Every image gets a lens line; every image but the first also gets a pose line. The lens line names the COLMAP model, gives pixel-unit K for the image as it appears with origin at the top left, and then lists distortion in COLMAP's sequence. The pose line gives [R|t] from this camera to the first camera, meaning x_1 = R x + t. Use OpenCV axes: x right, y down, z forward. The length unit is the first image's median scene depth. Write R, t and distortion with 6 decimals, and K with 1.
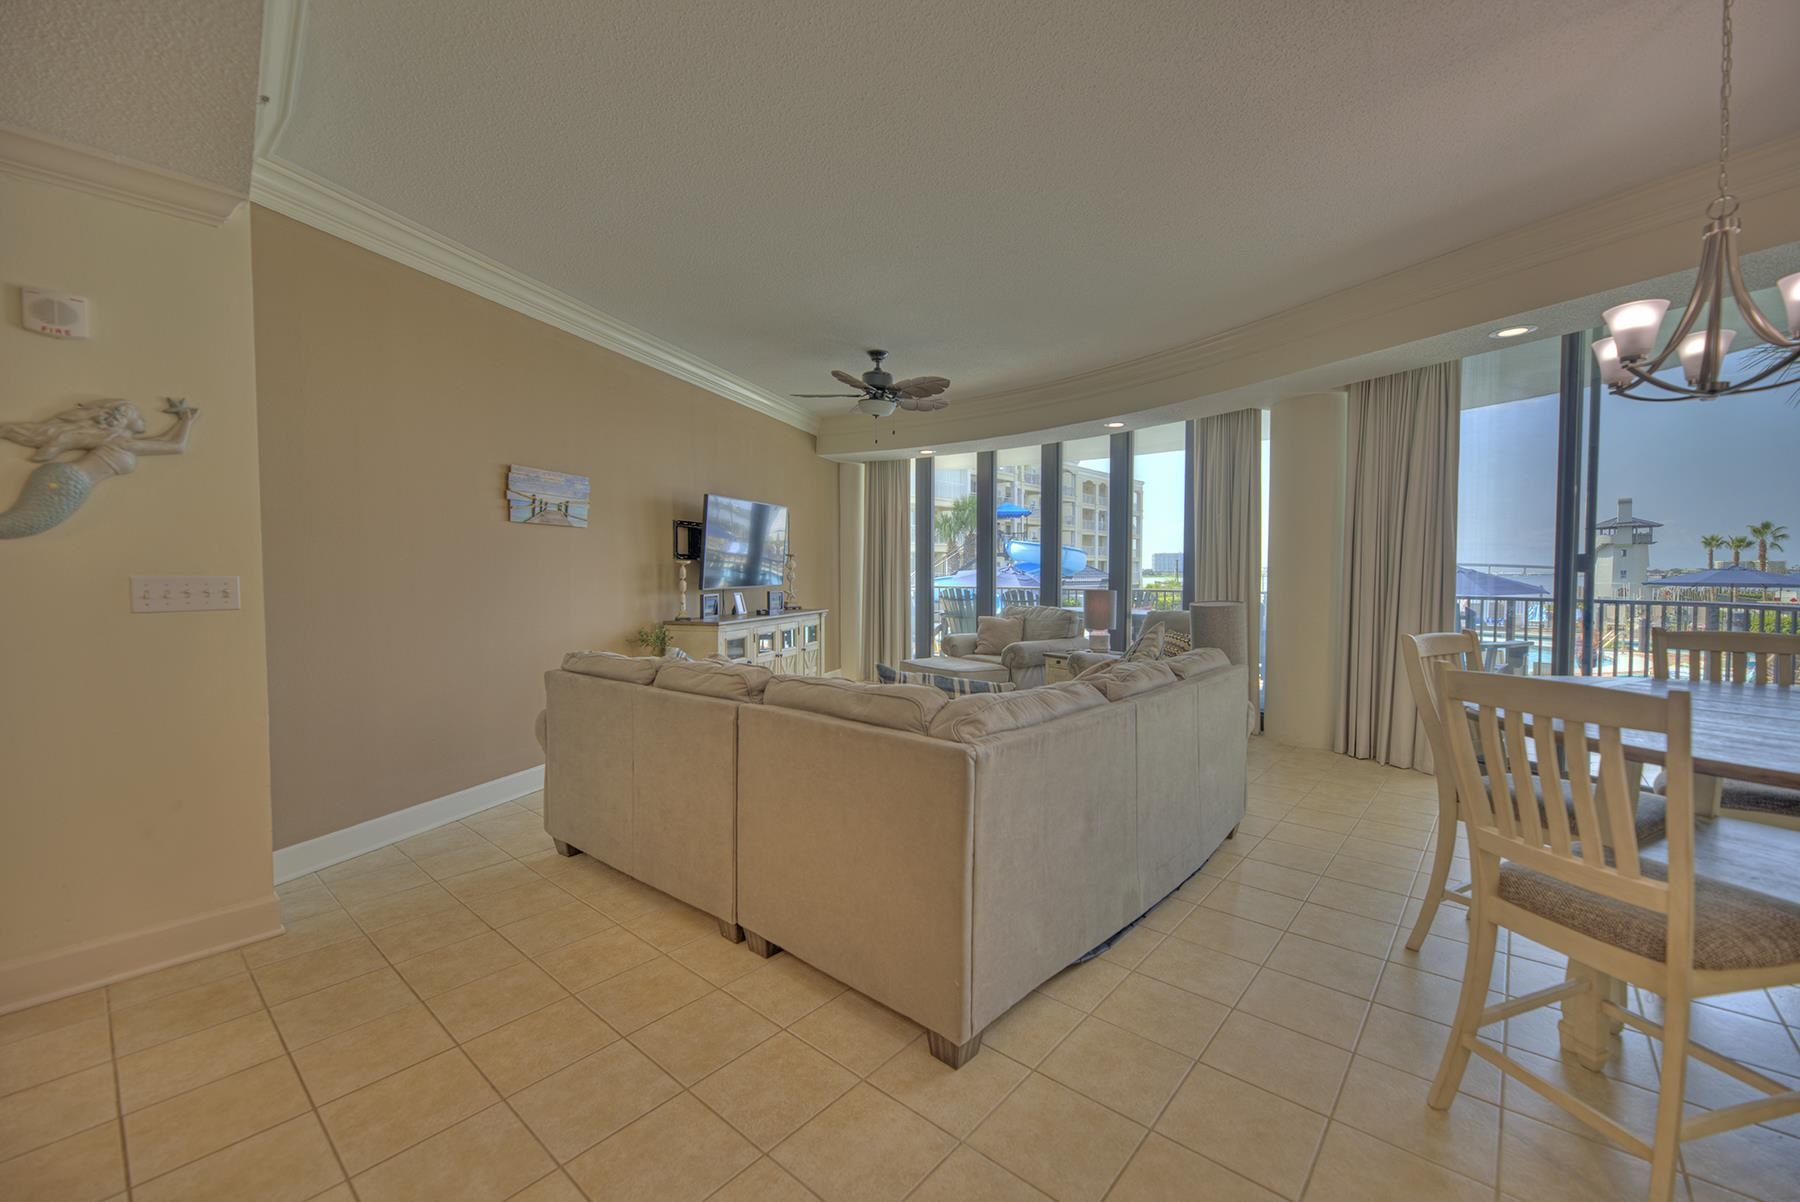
lens RADIAL K [[722.0, 0, 908.3], [0, 722.0, 598.4], [0, 0, 1]] dist [0.000005, -0.003488]
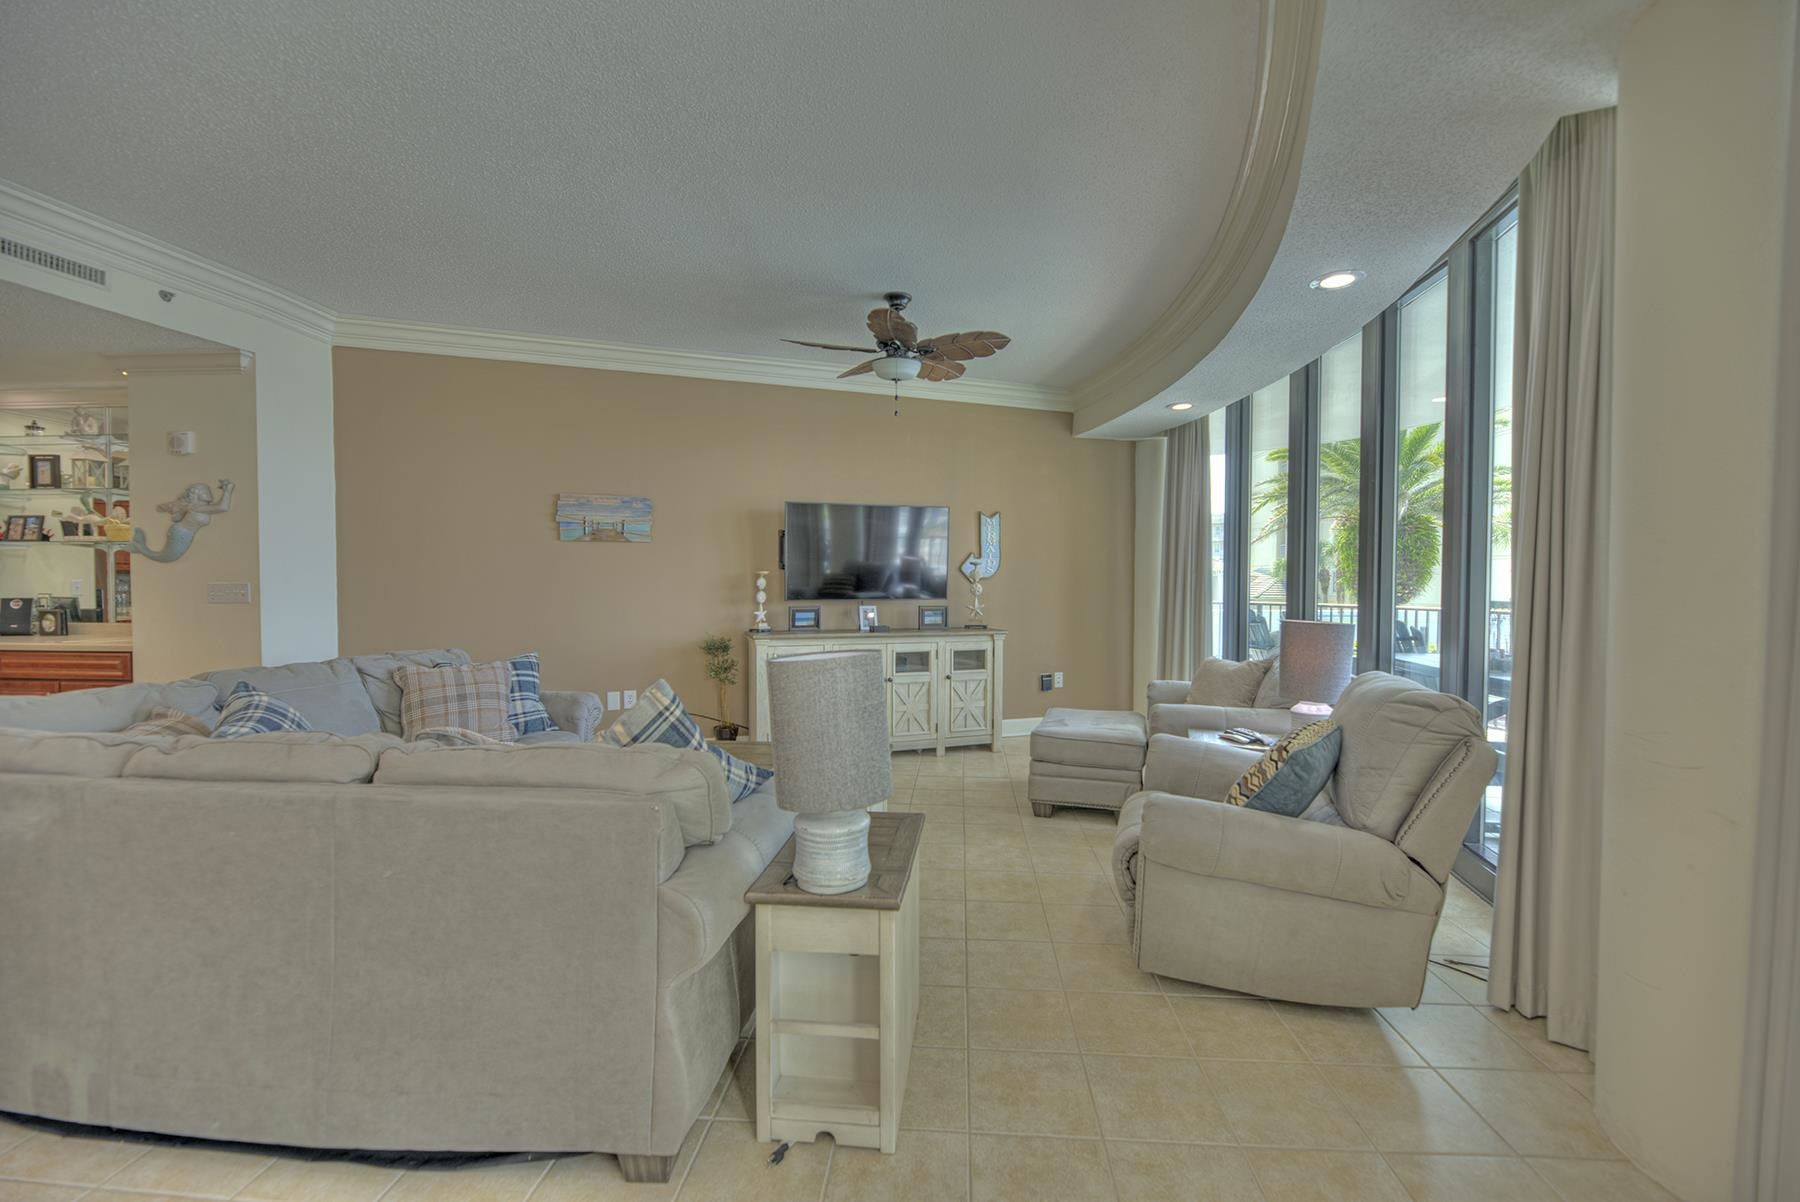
lens RADIAL K [[722.0, 0, 911.4], [0, 722.0, 600.8], [0, 0, 1]] dist [0.000005, -0.003488]
pose [[0.597350, 0.023403, -0.801639, 0.820538], [-0.034039, 0.999413, 0.003813, -0.030625], [0.801258, 0.025010, 0.597796, 0.786633]]
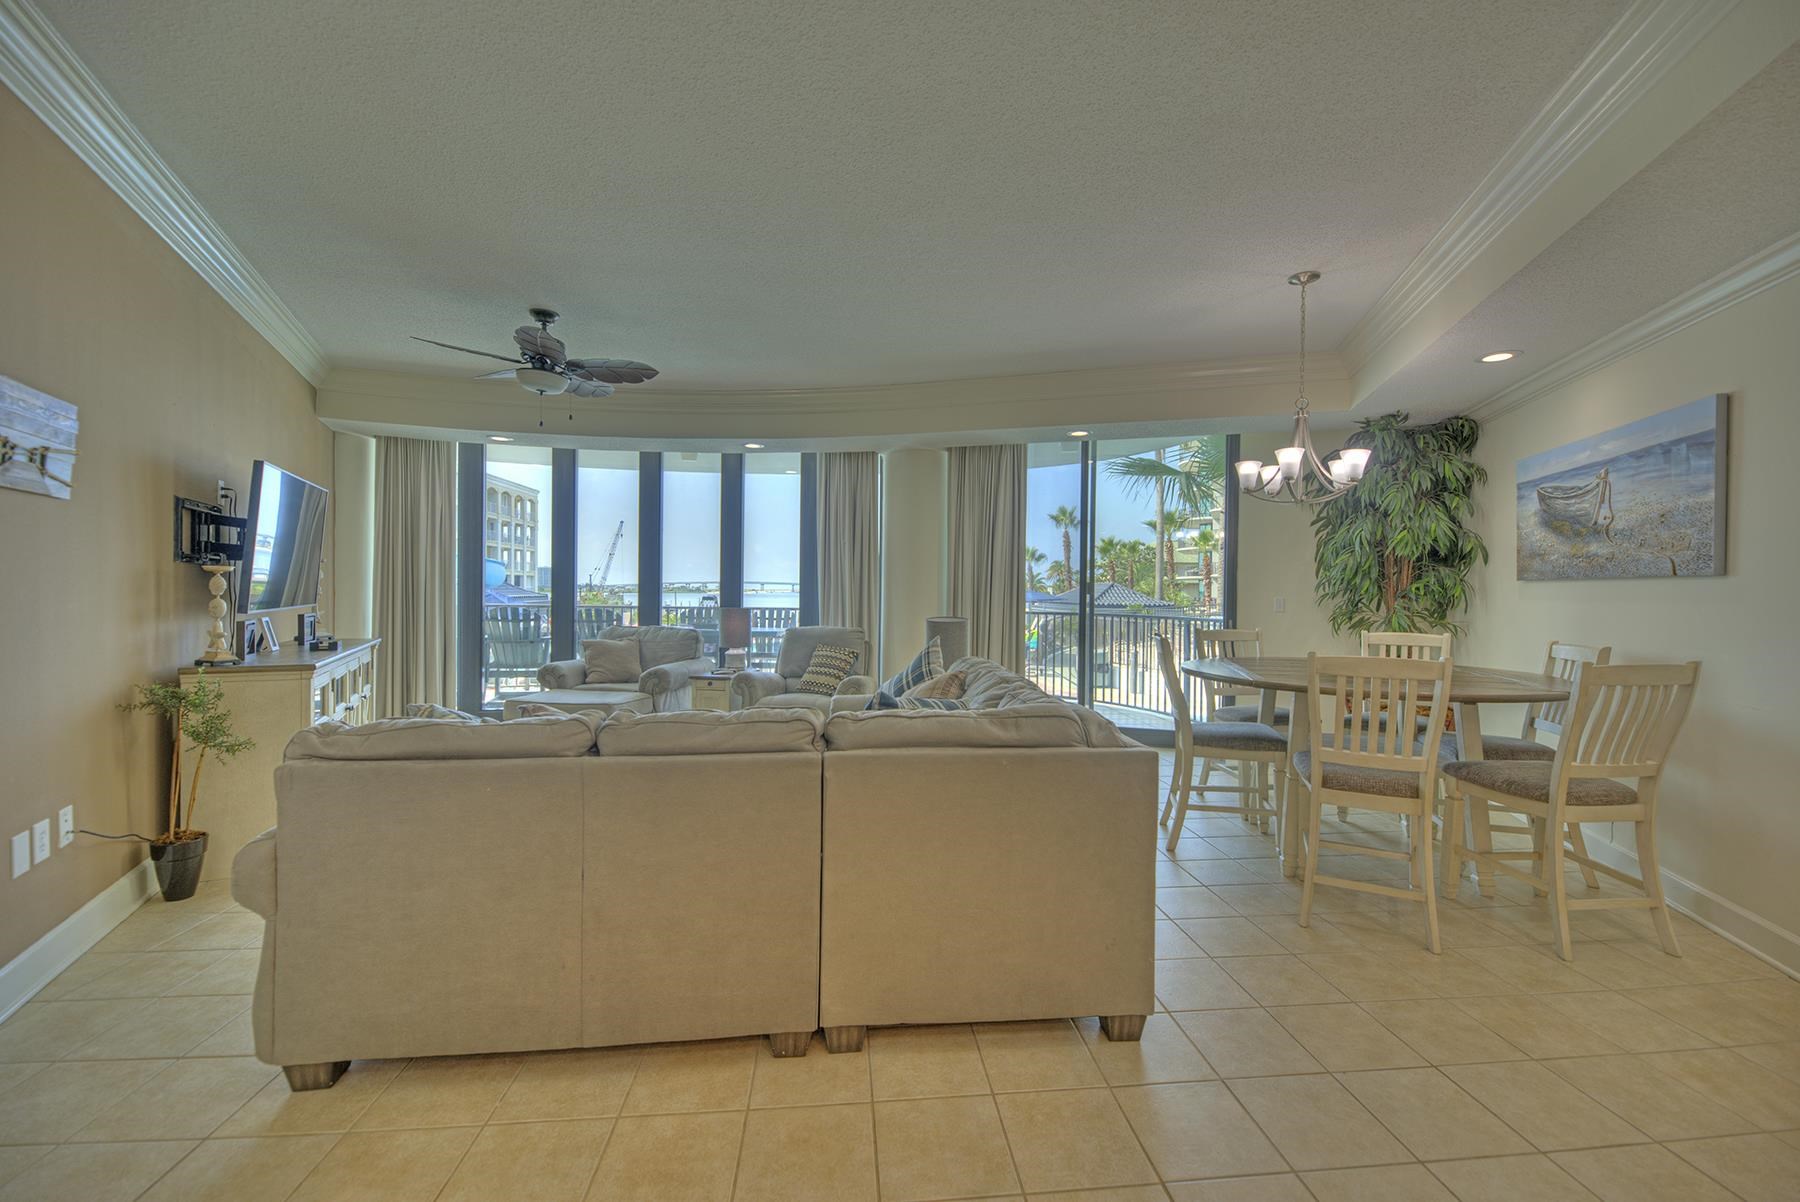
lens RADIAL K [[722.0, 0, 909.3], [0, 722.0, 602.2], [0, 0, 1]] dist [0.000005, -0.003488]
pose [[0.688363, -0.001894, 0.725364, -0.479954], [0.014093, 0.999843, -0.010764, -0.009674], [-0.725230, 0.017632, 0.688281, 0.230556]]
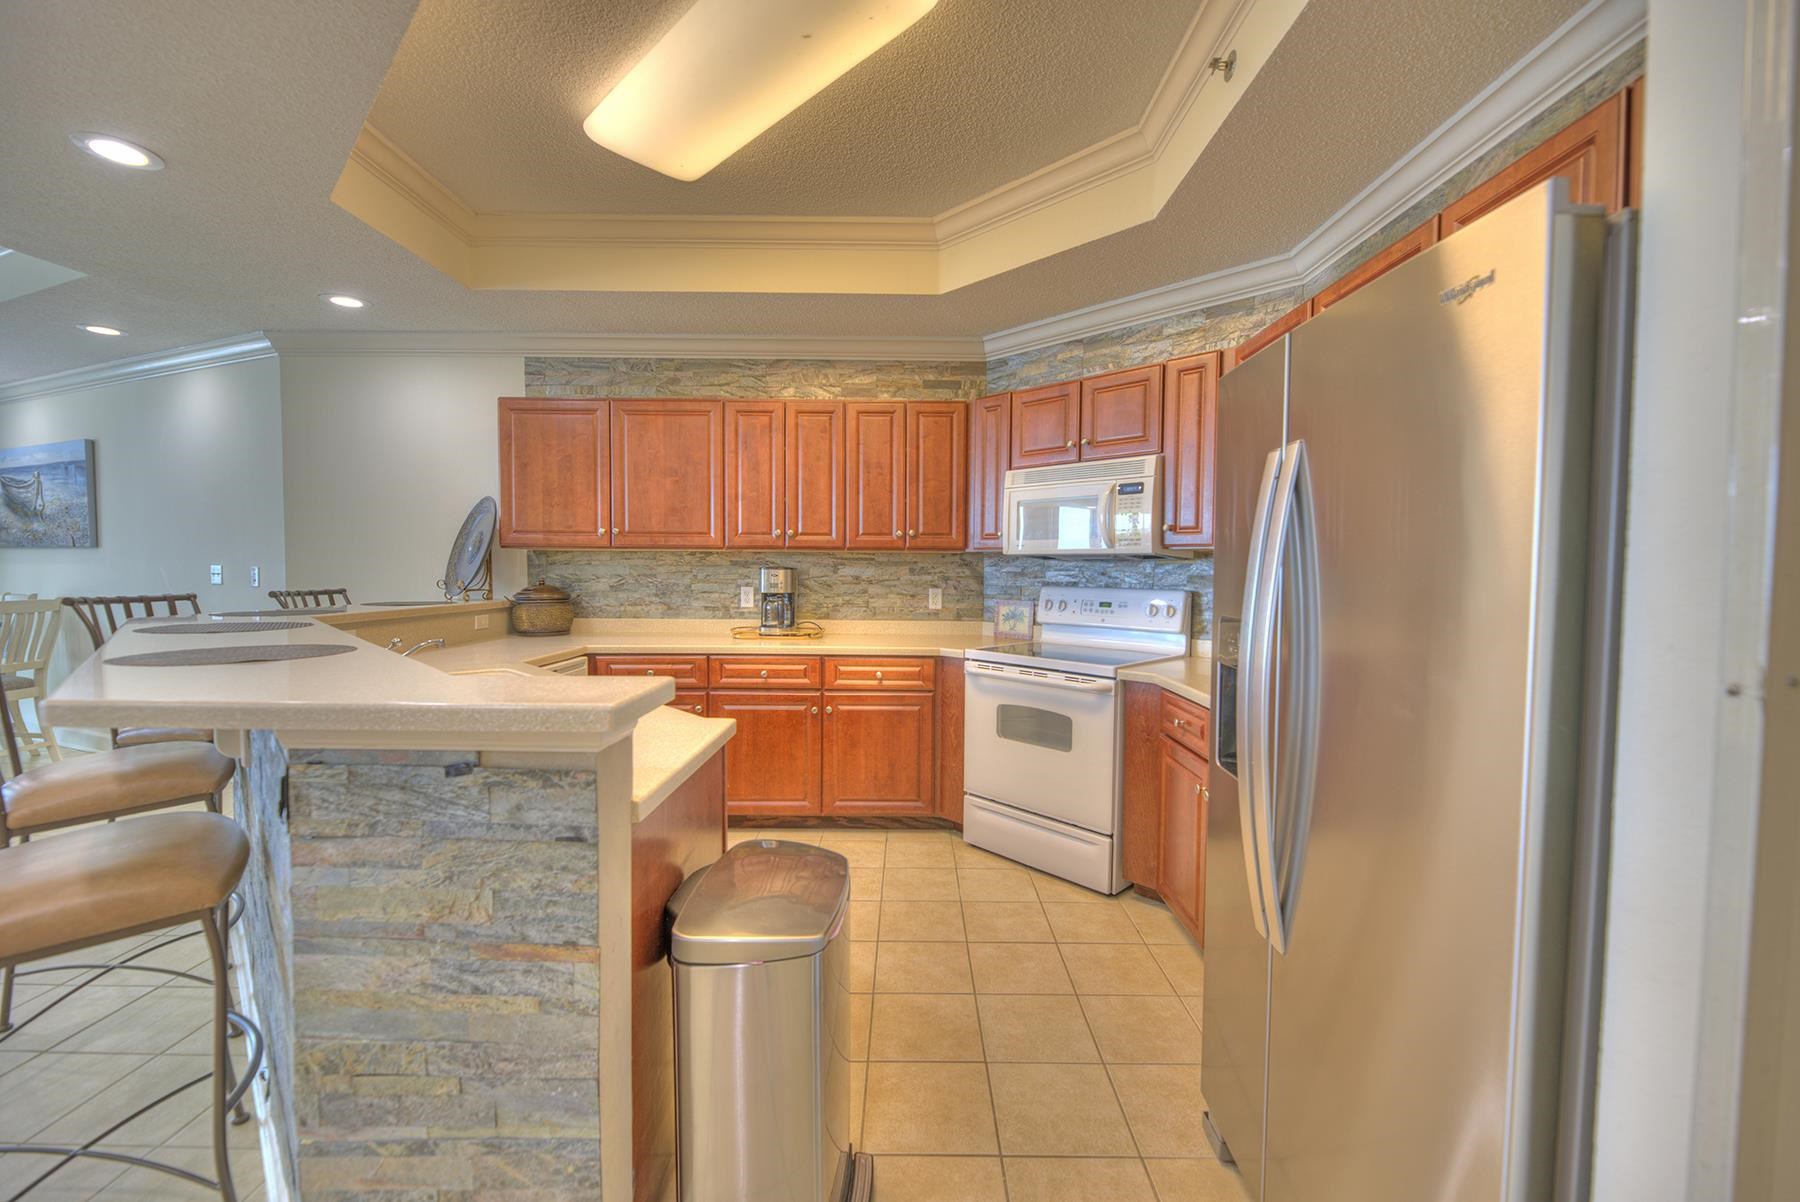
lens RADIAL K [[722.0, 0, 925.0], [0, 722.0, 600.3], [0, 0, 1]] dist [0.000005, -0.003488]
pose [[-0.654812, -0.036708, 0.754900, -1.271458], [0.021343, 0.997523, 0.067019, 0.005606], [-0.755491, 0.059997, -0.652407, -0.135307]]
